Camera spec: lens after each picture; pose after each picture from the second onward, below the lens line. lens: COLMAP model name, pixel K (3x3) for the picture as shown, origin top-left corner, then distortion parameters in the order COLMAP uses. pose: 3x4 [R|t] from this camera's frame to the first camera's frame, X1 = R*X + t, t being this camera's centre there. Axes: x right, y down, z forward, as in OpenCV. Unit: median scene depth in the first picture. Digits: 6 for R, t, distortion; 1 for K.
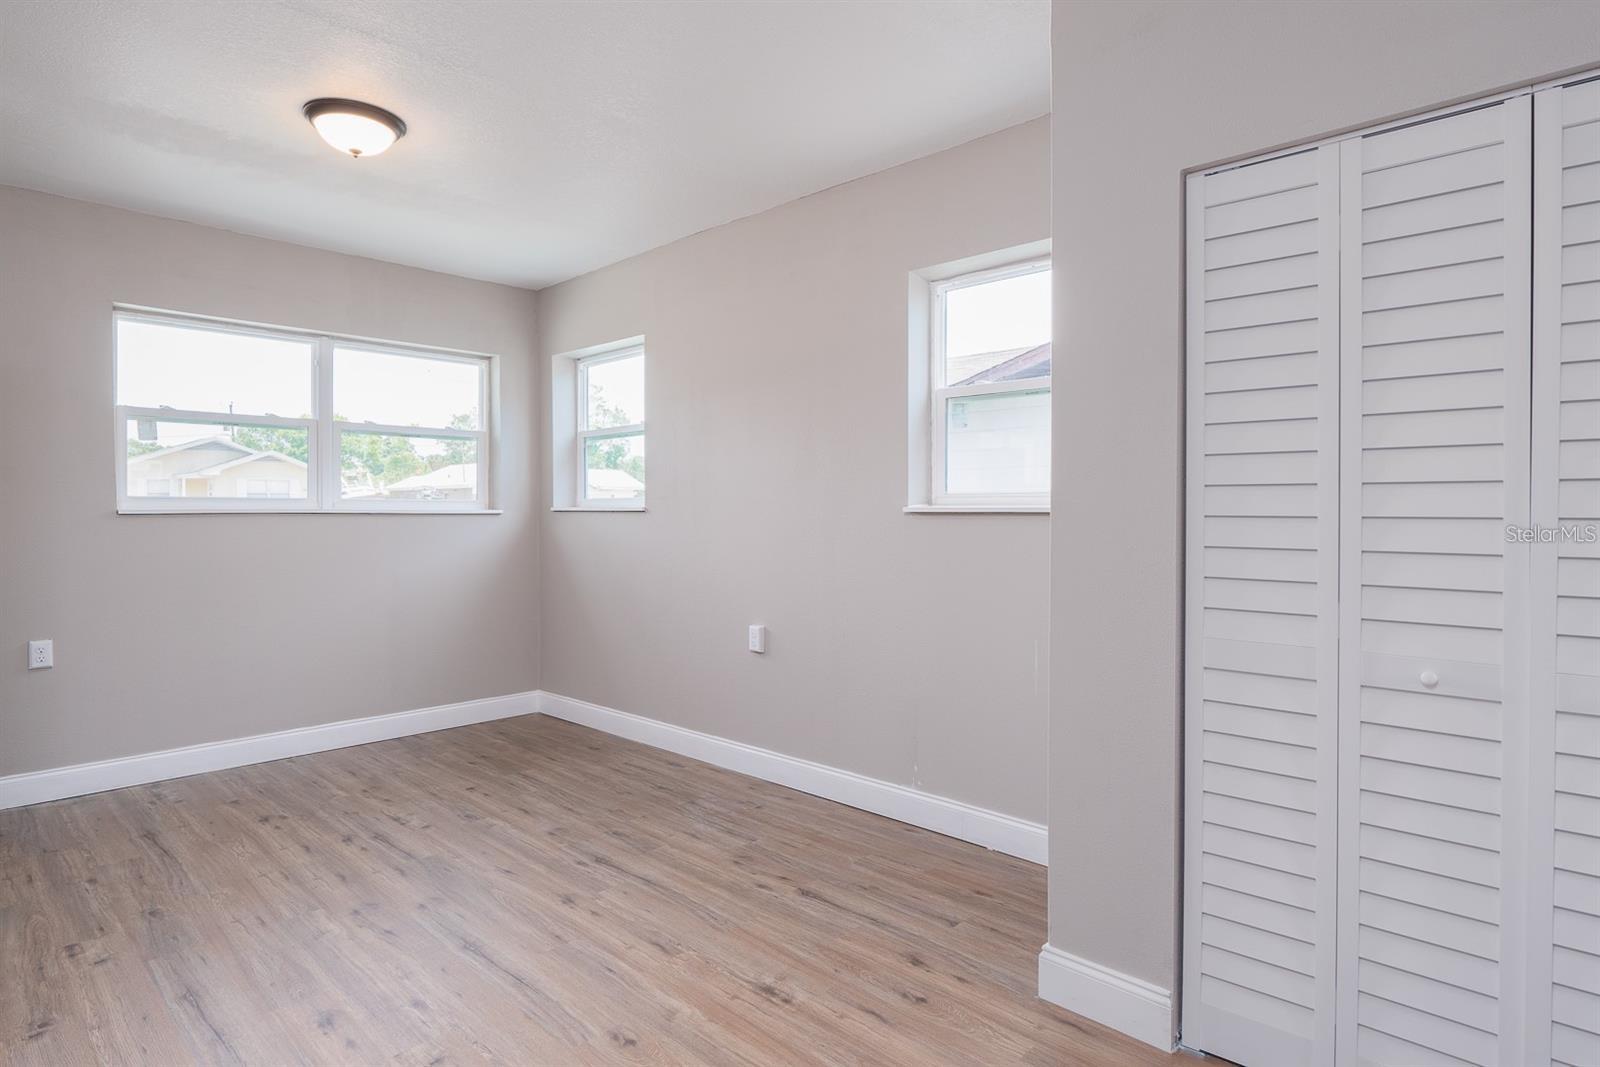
lens RADIAL K [[868.1, 0, 786.7], [0, 868.1, 531.5], [0, 0, 1]] dist [-0.003209, -0.000124]
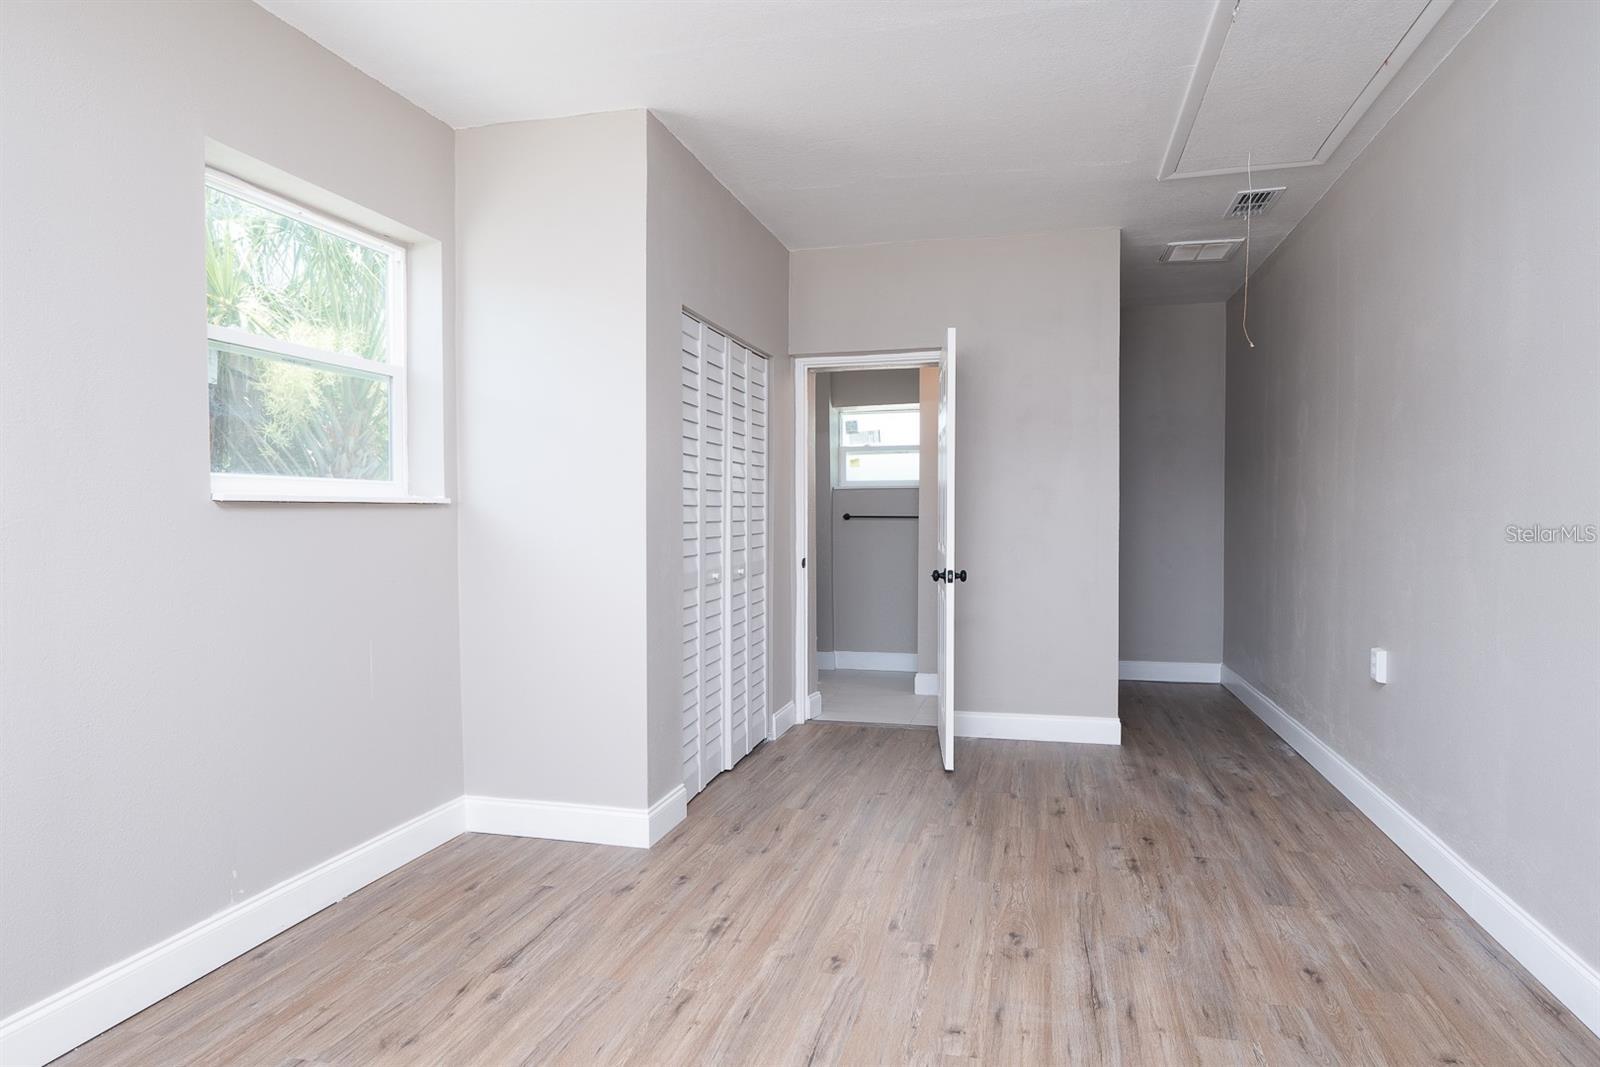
lens RADIAL K [[871.6, 0, 834.8], [0, 871.6, 529.9], [0, 0, 1]] dist [-0.002449, -0.000260]
pose [[-0.518539, -0.016211, 0.854900, -0.878839], [0.022287, 0.999224, 0.032466, -0.020449], [-0.854764, 0.035888, -0.517775, 1.187699]]
